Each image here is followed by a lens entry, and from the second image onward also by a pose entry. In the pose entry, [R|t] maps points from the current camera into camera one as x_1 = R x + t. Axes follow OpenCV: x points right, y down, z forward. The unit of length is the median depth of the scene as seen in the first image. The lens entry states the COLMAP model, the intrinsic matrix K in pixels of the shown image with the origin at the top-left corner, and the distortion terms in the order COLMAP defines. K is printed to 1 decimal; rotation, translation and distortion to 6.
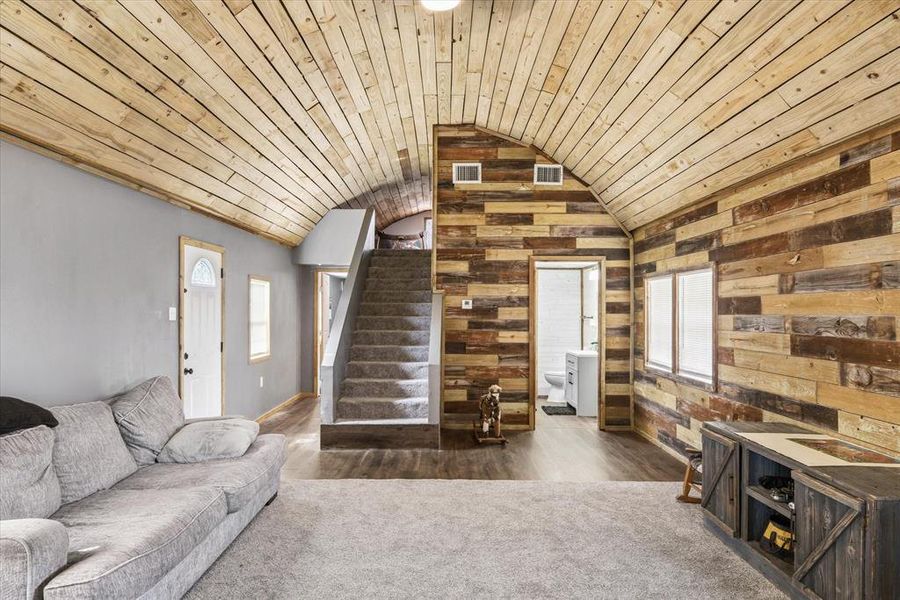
lens RADIAL K [[577.5, 0, 443.9], [0, 577.5, 307.0], [0, 0, 1]] dist [-0.003947, -0.001333]
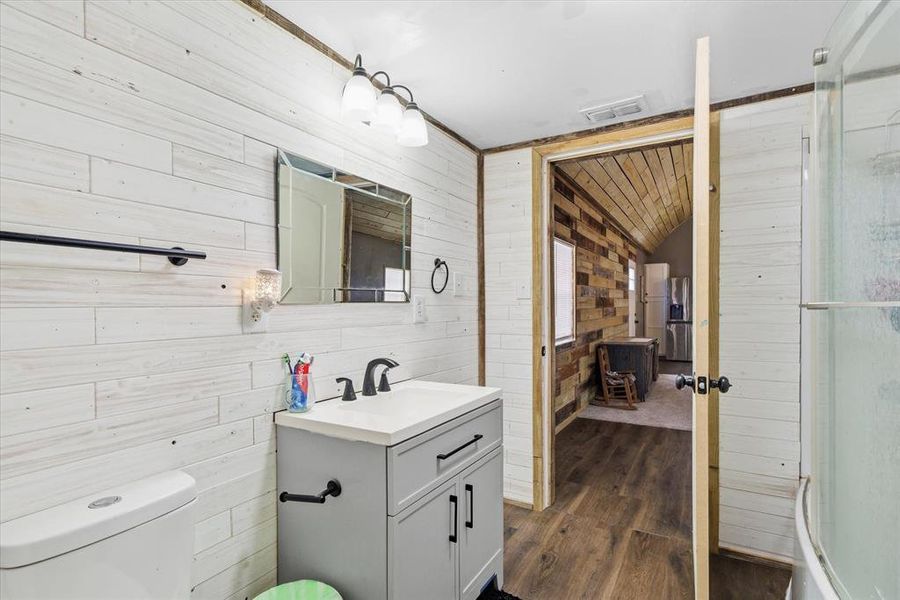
lens RADIAL K [[447.4, 0, 446.3], [0, 447.4, 303.3], [0, 0, 1]] dist [0.000391, 0.000043]
pose [[-0.865077, 0.000147, 0.501639, 0.179462], [-0.002765, 0.999983, -0.005061, 0.048652], [-0.501632, -0.005766, -0.865062, 1.571506]]
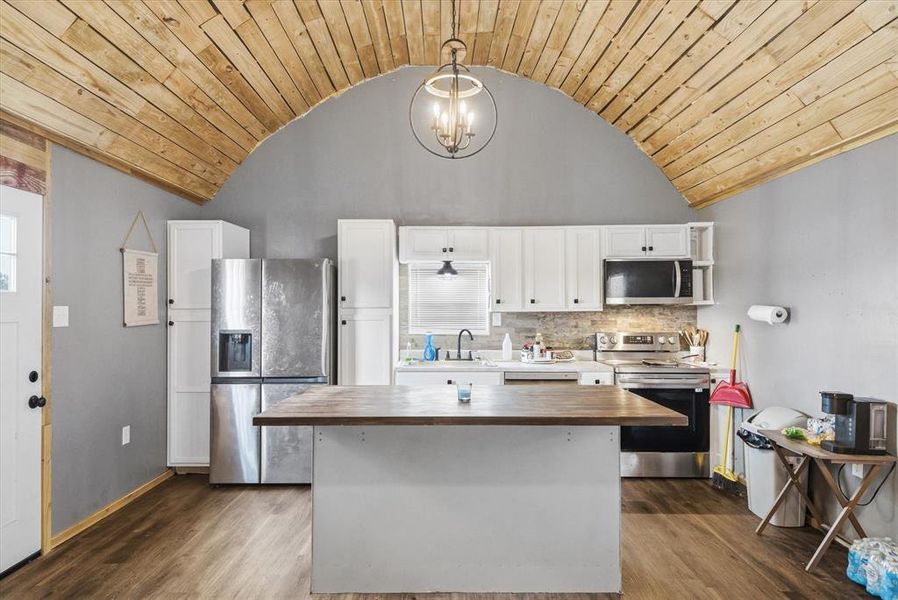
lens RADIAL K [[544.8, 0, 449.1], [0, 544.8, 299.0], [0, 0, 1]] dist [0.007029, -0.004021]
pose [[-0.999933, -0.005865, -0.009988, 0.003282], [-0.005747, 0.999915, -0.011732, 0.009158], [0.010056, -0.011674, -0.999881, 0.540782]]
